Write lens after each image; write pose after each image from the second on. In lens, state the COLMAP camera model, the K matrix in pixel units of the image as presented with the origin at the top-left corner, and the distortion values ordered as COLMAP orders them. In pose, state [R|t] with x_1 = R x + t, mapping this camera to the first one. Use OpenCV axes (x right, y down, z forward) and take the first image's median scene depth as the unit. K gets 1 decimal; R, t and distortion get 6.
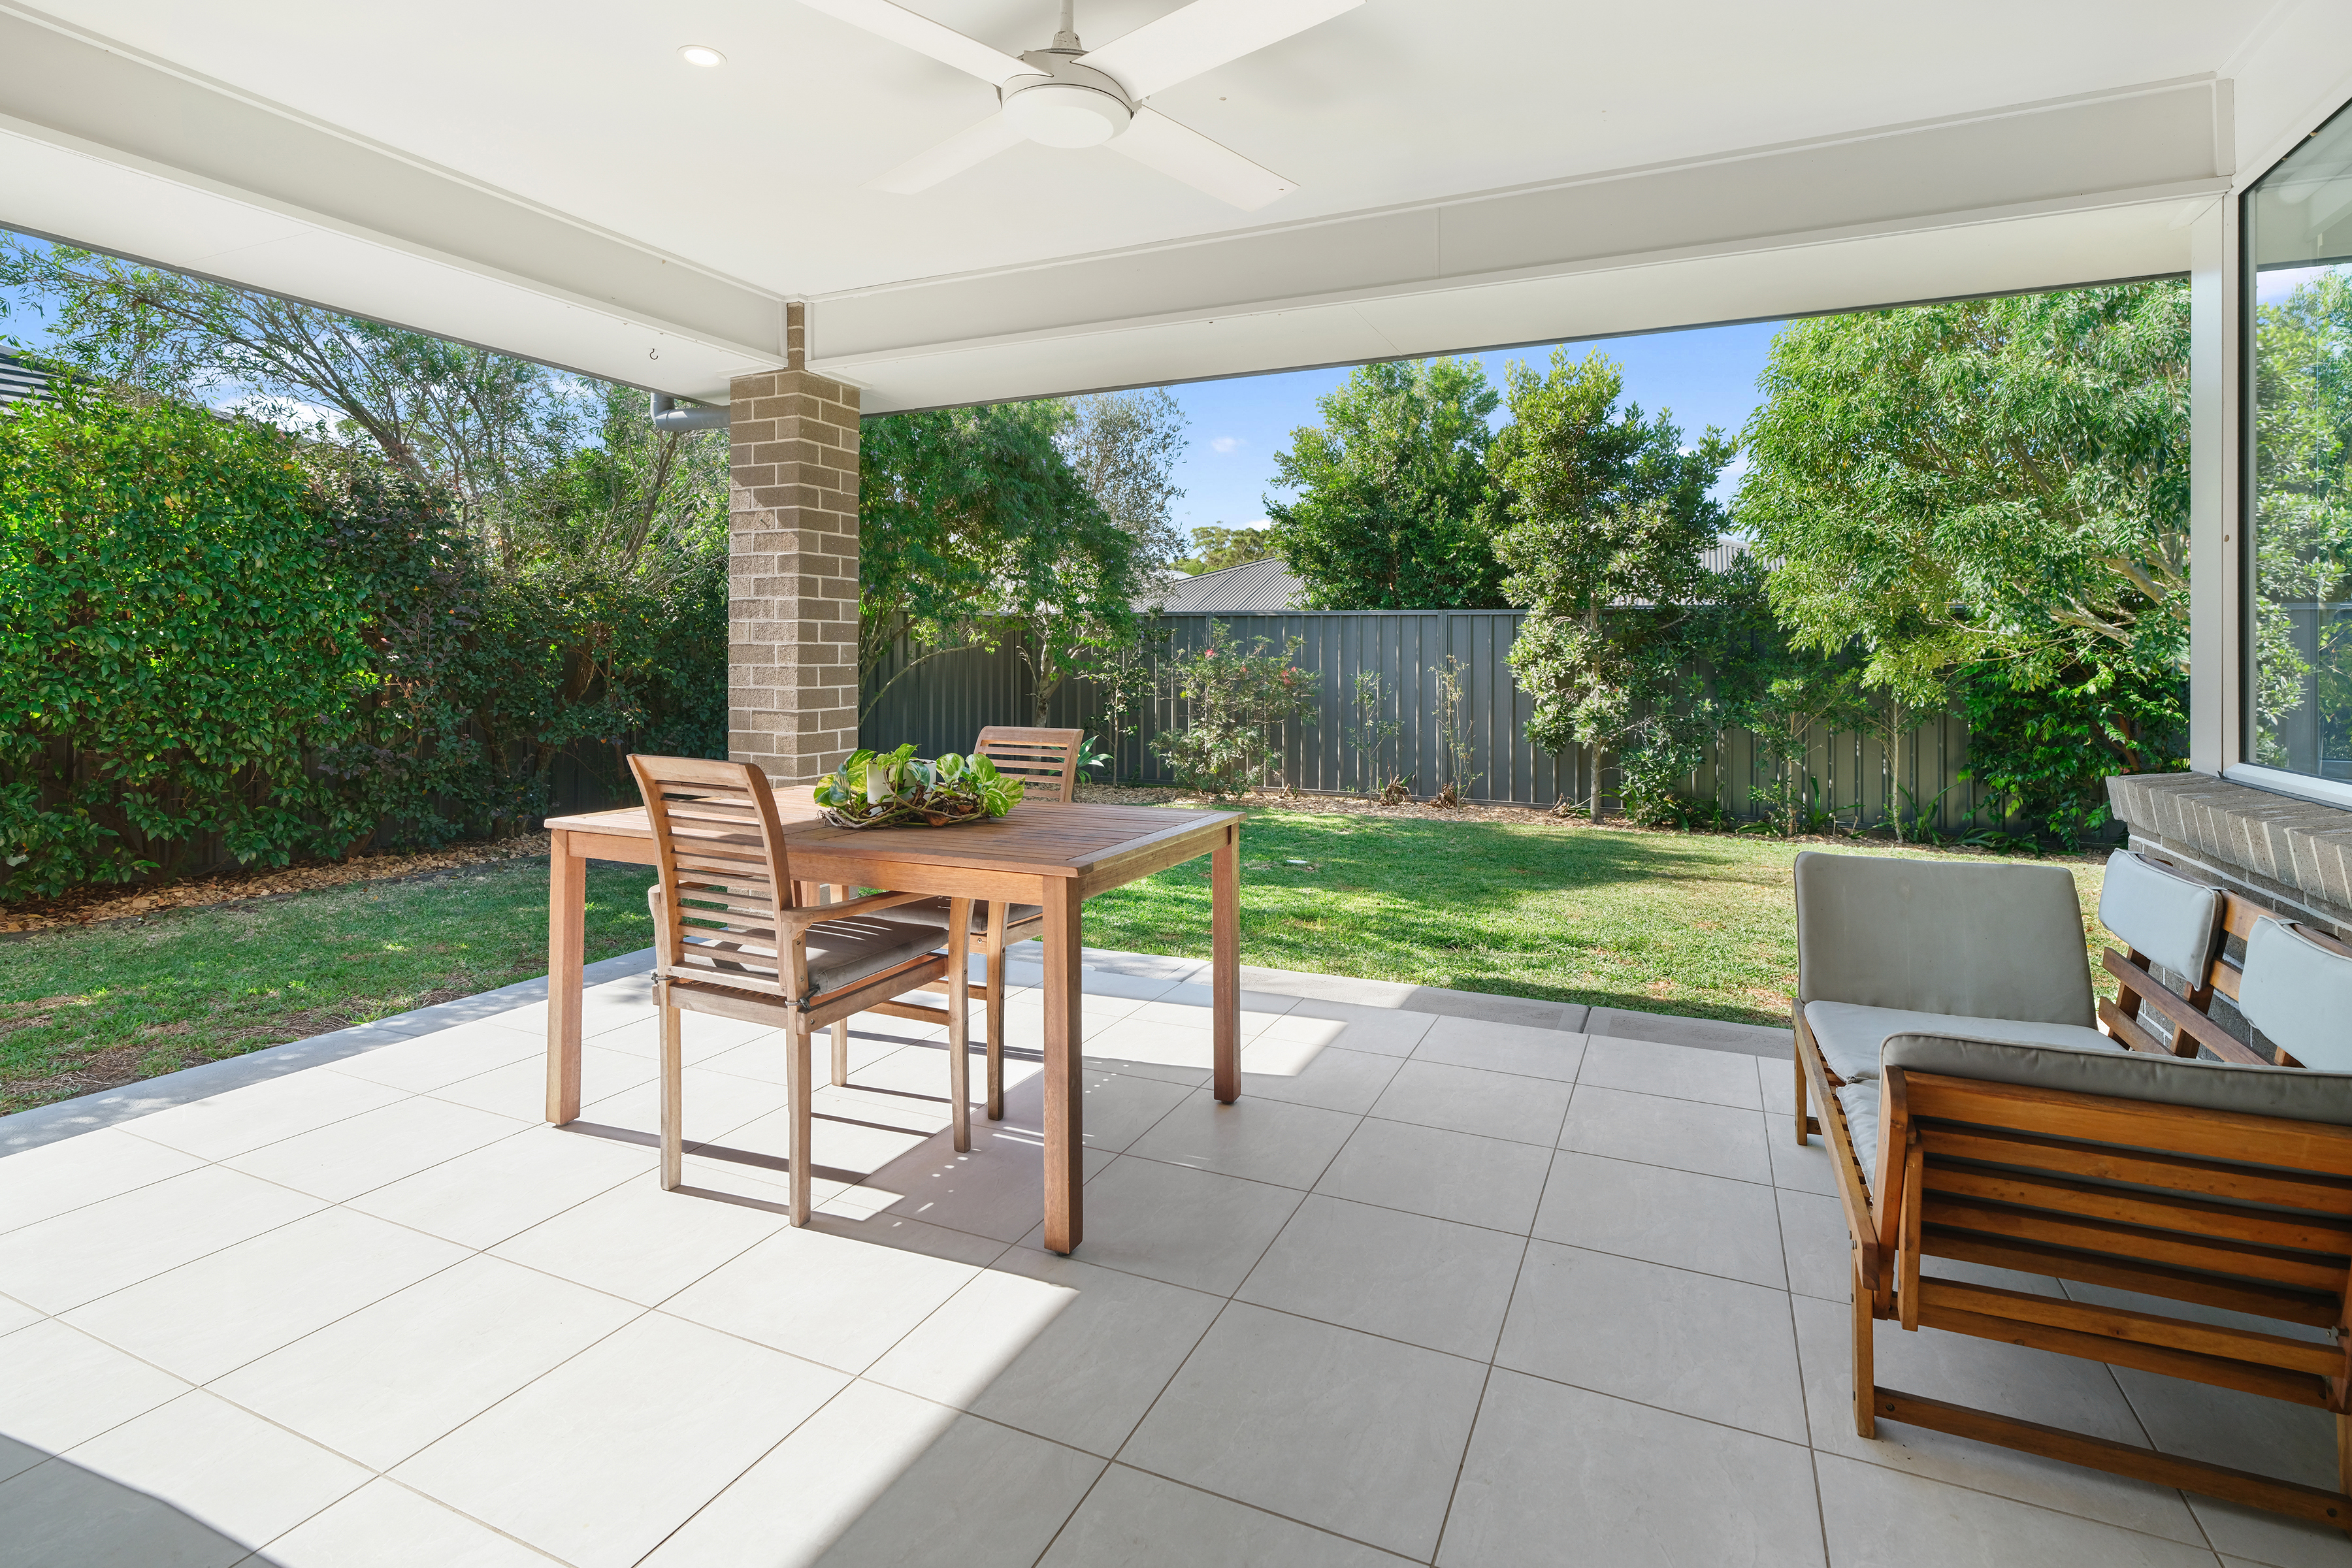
lens RADIAL K [[1176.9, 0, 1154.9], [0, 1176.9, 651.6], [0, 0, 1]] dist [0.003792, -0.000285]
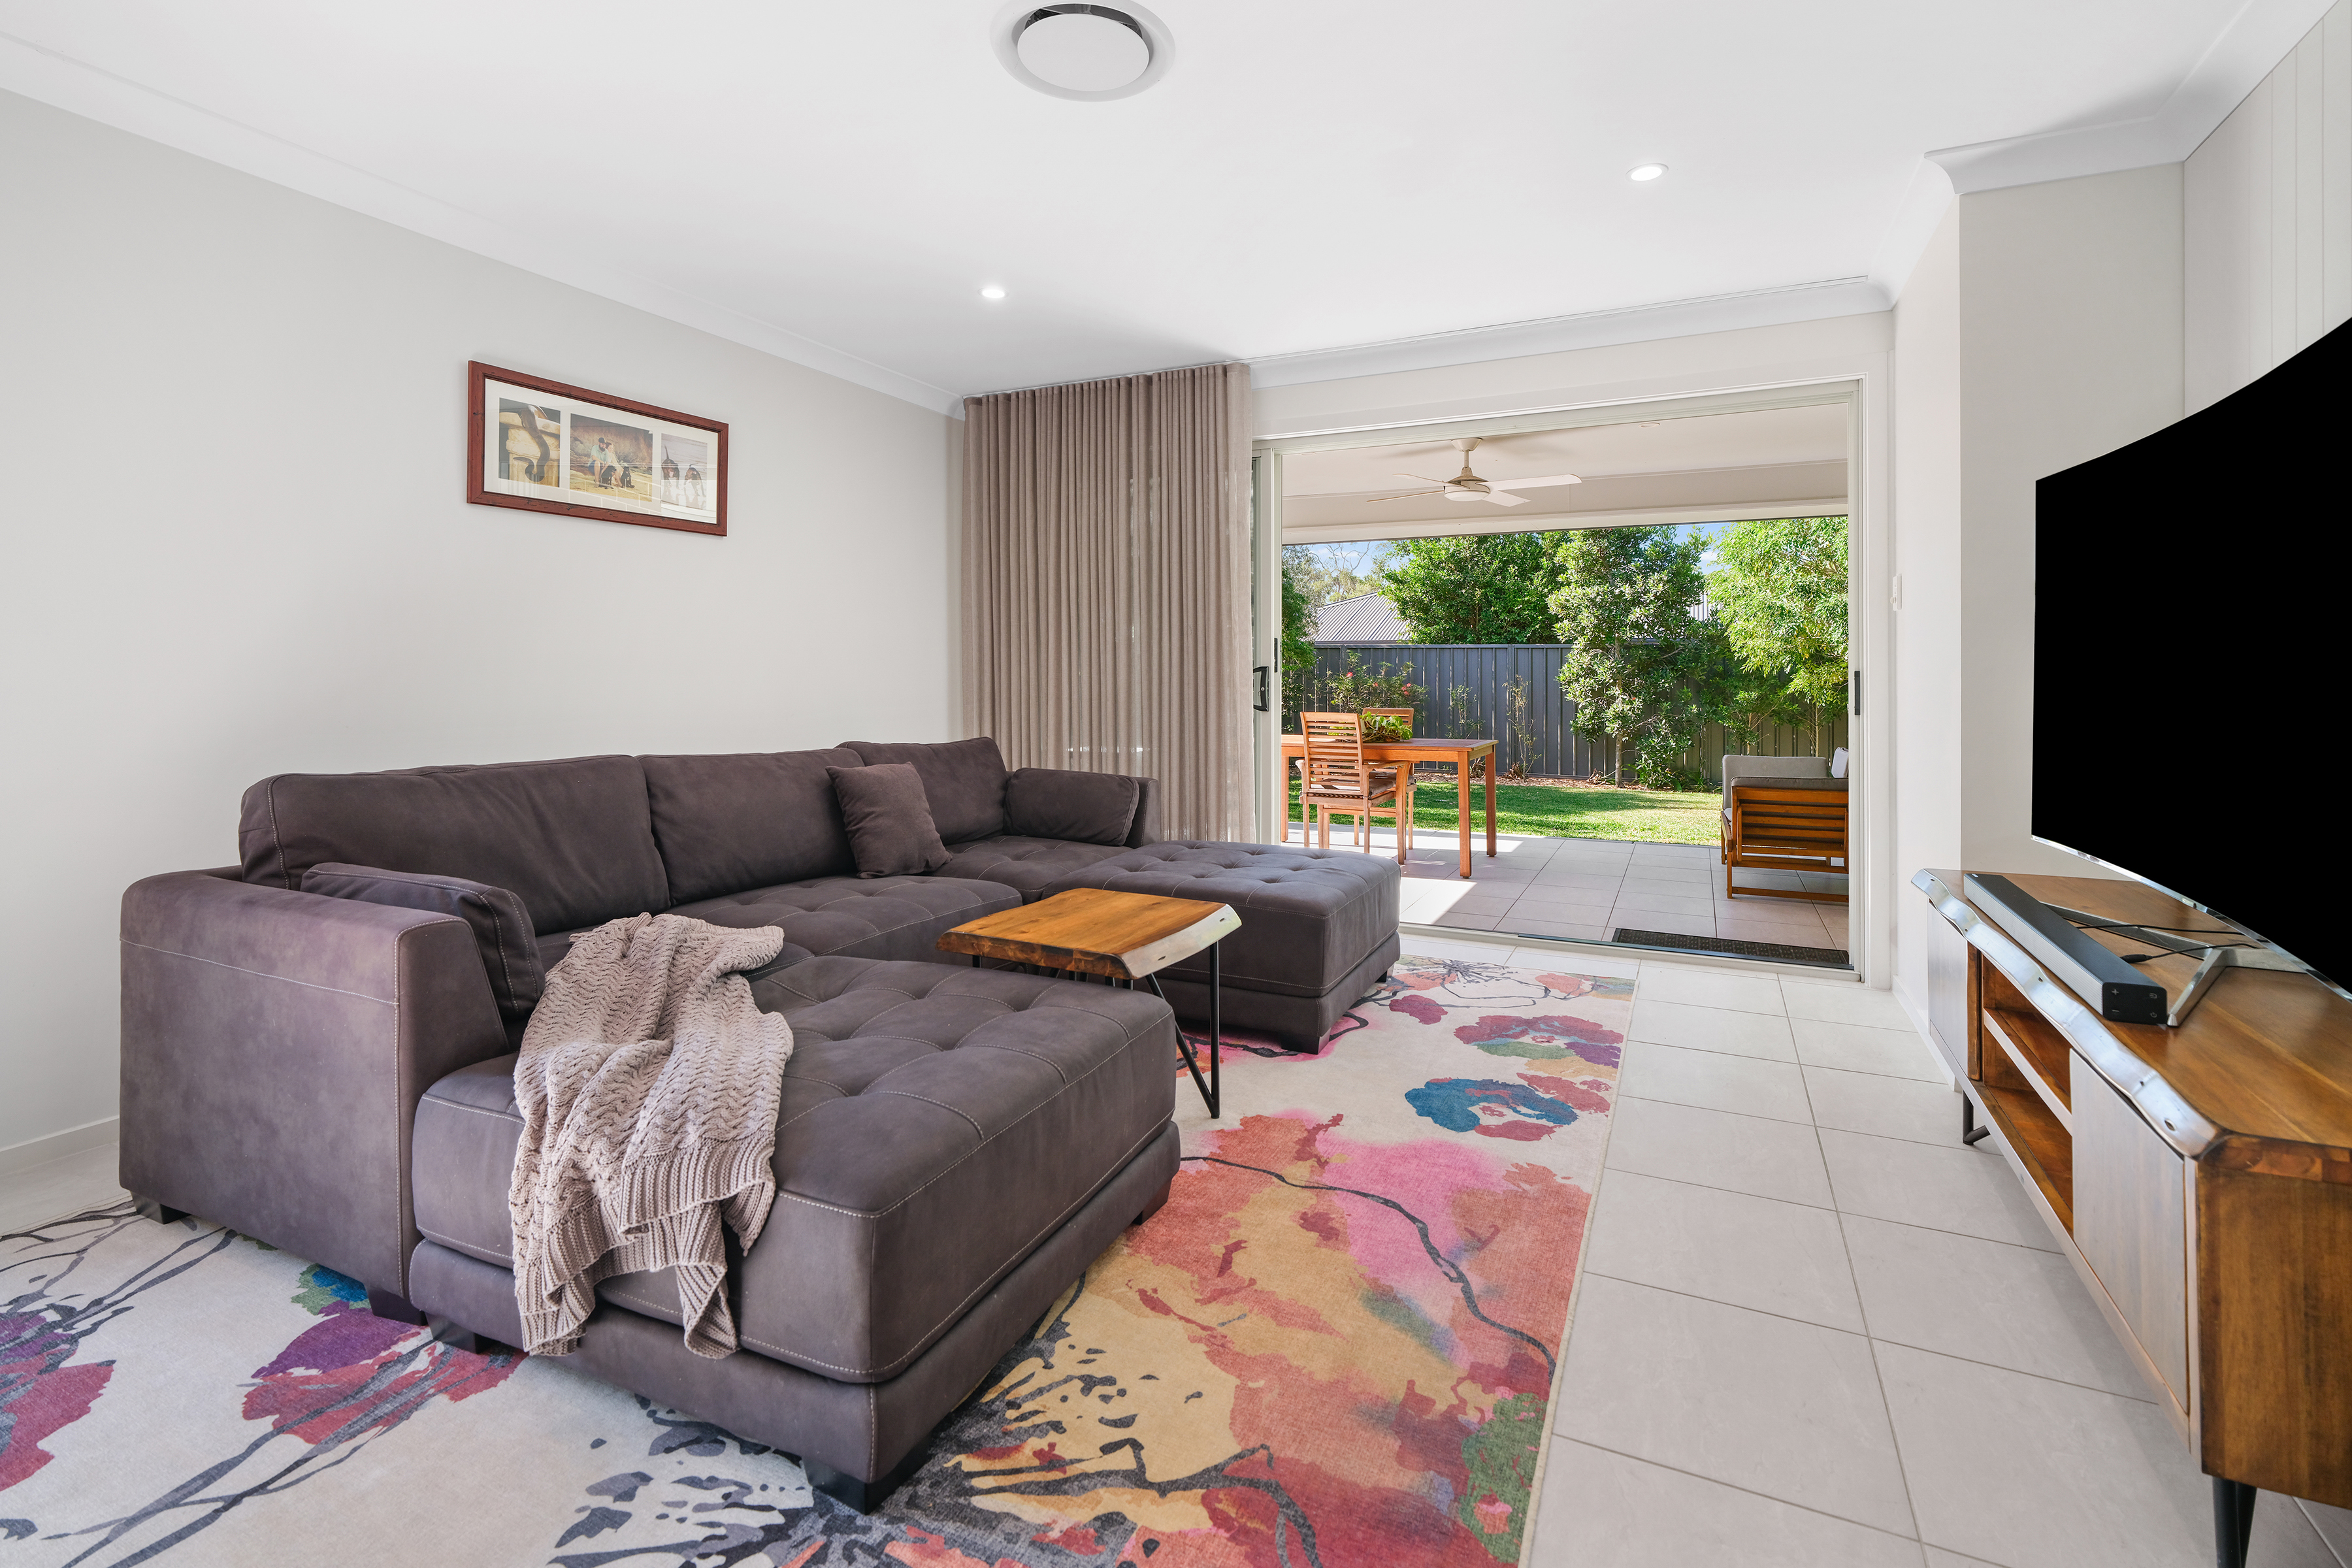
lens RADIAL K [[1084.7, 0, 1167.8], [0, 1084.7, 676.6], [0, 0, 1]] dist [-0.003006, 0.000265]
pose [[0.999816, -0.002496, -0.019031, -0.171528], [0.002570, 0.999989, 0.003845, -0.001951], [0.019021, -0.003893, 0.999812, -0.385008]]
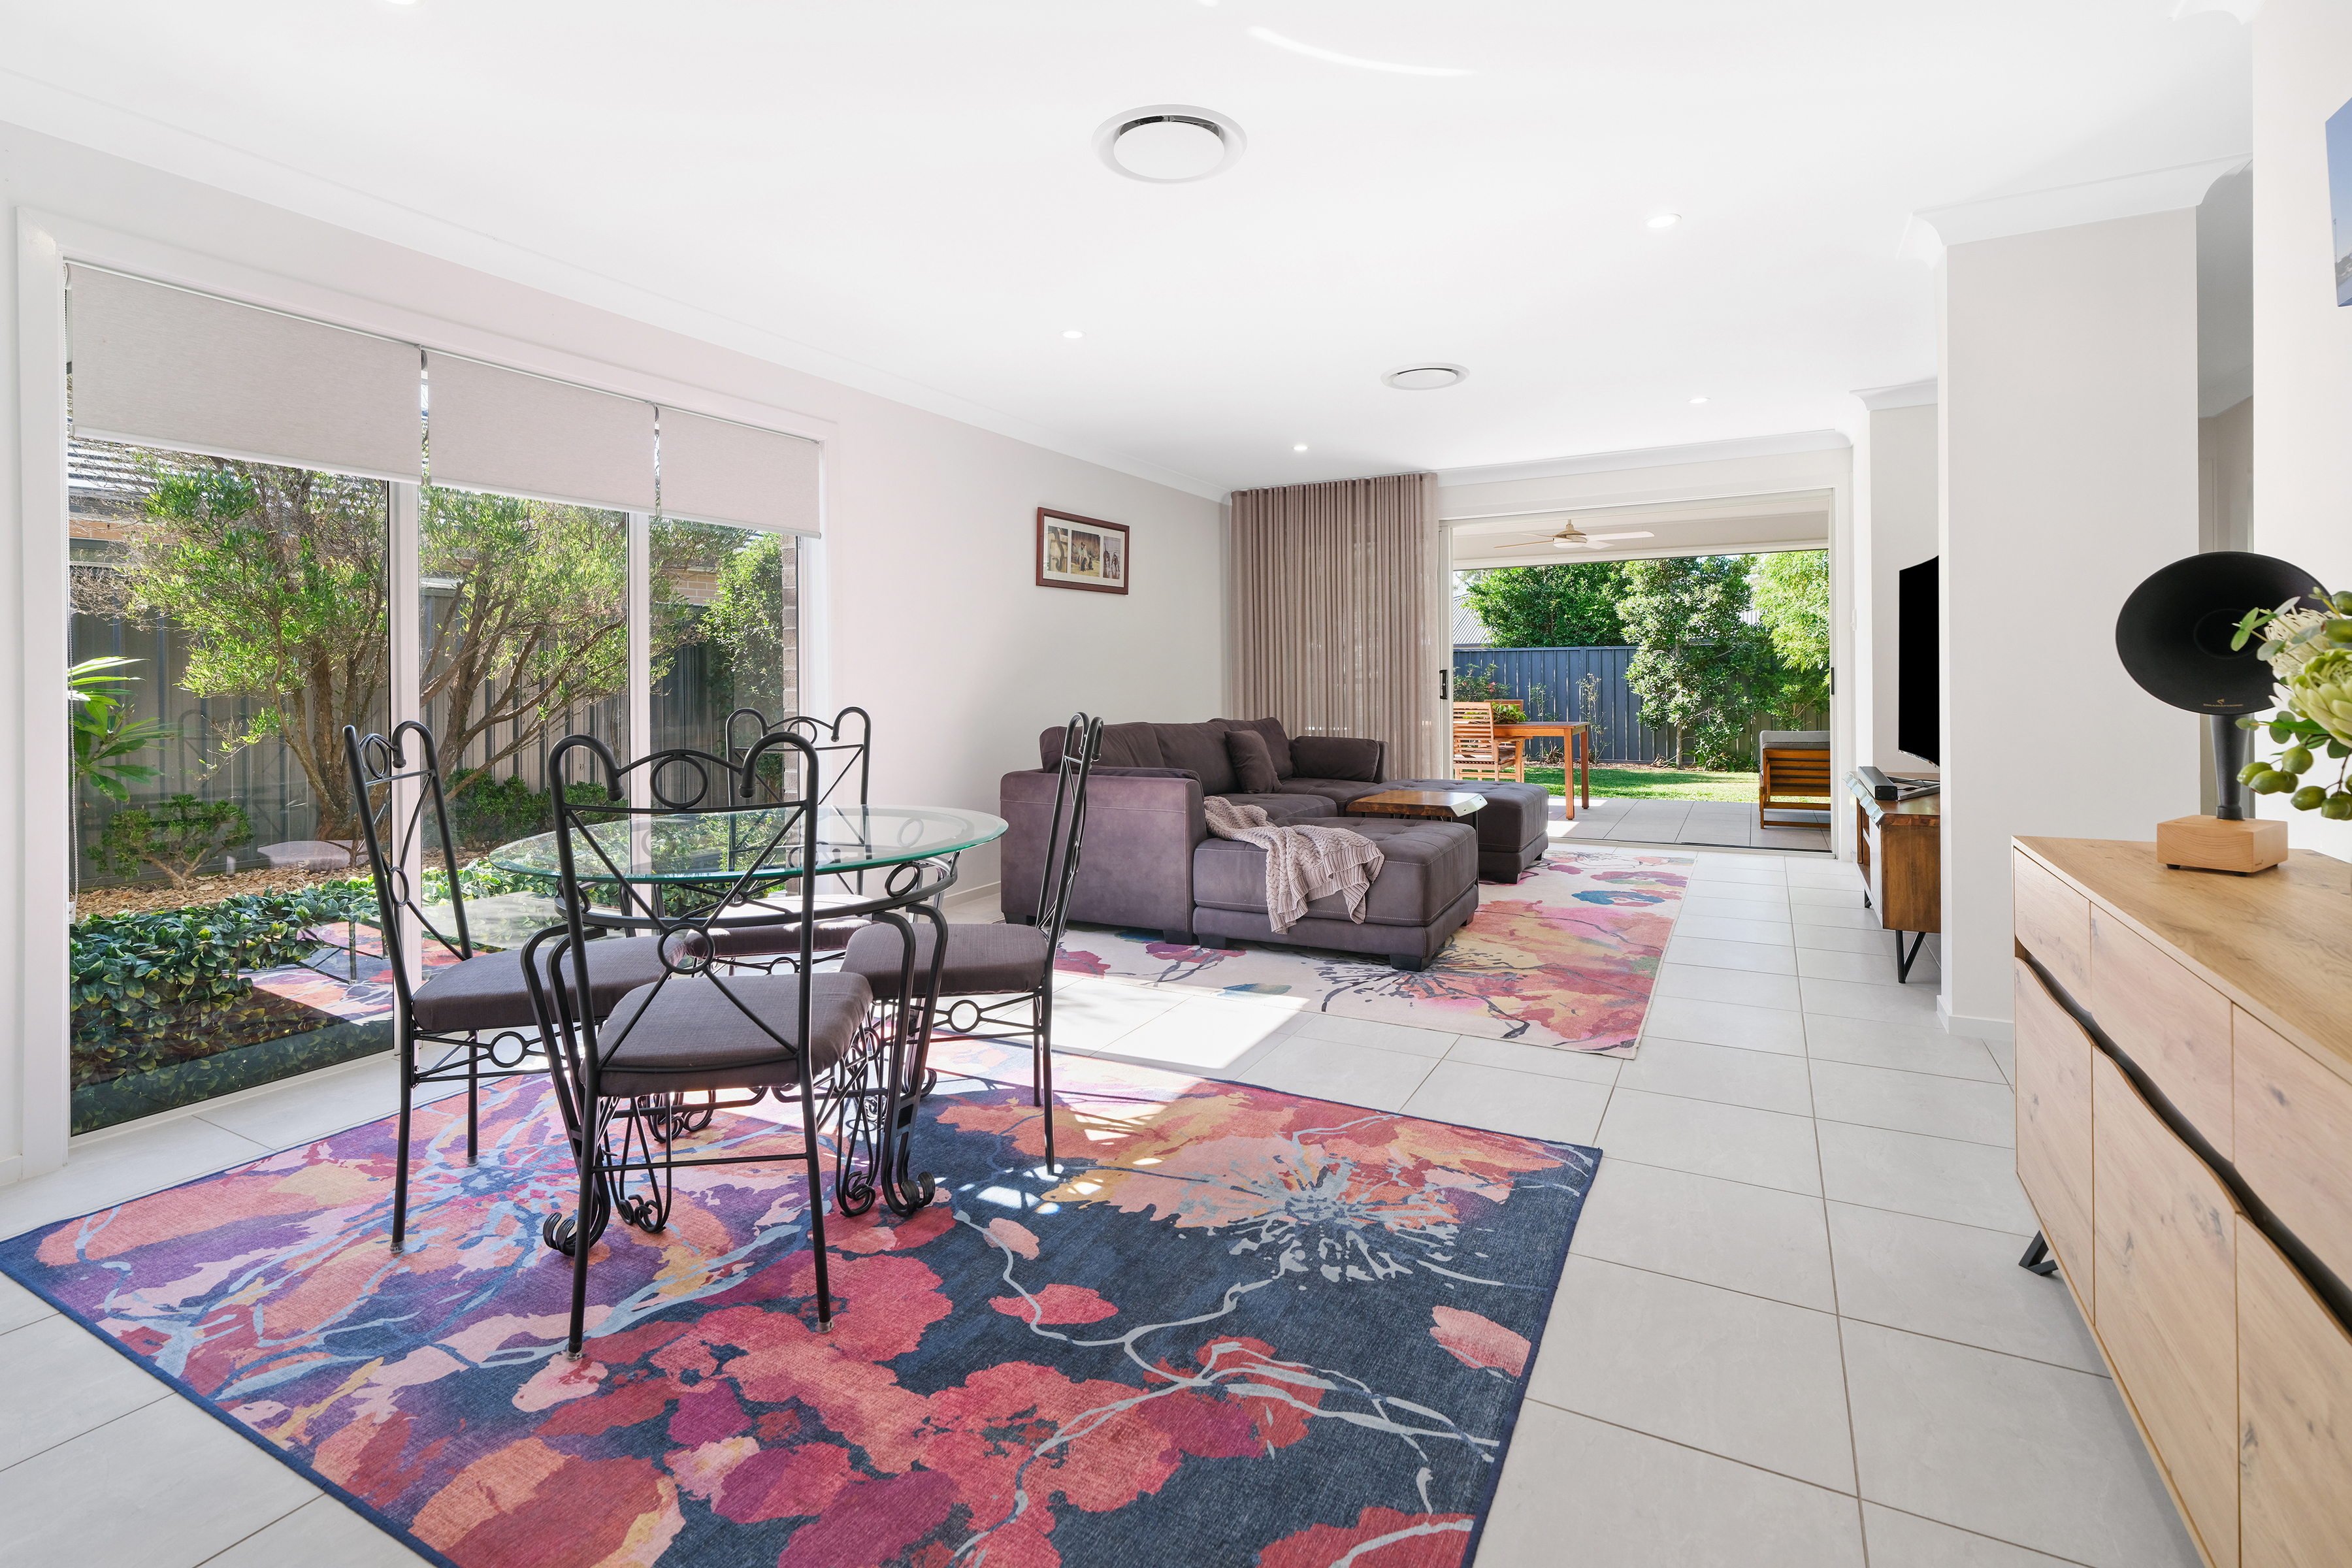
lens RADIAL K [[1084.7, 0, 1179.1], [0, 1084.7, 699.4], [0, 0, 1]] dist [-0.003006, 0.000265]
pose [[0.998371, -0.014921, -0.055079, -0.270133], [0.016099, 0.999650, 0.021004, -0.002714], [0.054746, -0.021857, 0.998261, -0.625671]]
